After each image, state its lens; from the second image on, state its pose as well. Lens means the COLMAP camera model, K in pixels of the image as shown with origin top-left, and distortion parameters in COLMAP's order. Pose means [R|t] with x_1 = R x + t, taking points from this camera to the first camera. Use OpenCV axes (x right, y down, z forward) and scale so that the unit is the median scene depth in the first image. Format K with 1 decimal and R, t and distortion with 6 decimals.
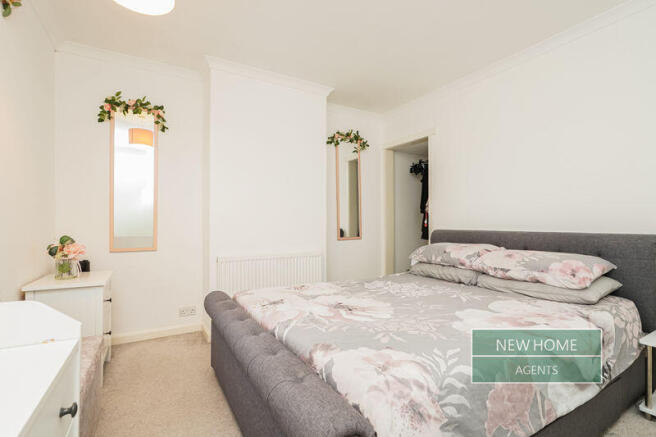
lens RADIAL K [[314.3, 0, 328.0], [0, 314.3, 218.5], [0, 0, 1]] dist [0.000483, 0.000026]
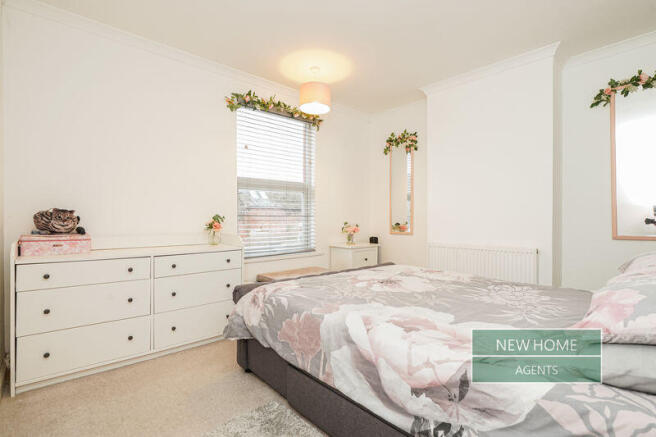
lens RADIAL K [[313.3, 0, 326.1], [0, 313.3, 208.8], [0, 0, 1]] dist [-0.000978, -0.000100]
pose [[0.207313, -0.022503, -0.978016, 0.835019], [0.013205, 0.999709, -0.020203, 0.009946], [0.978186, -0.008727, 0.207550, 0.339647]]
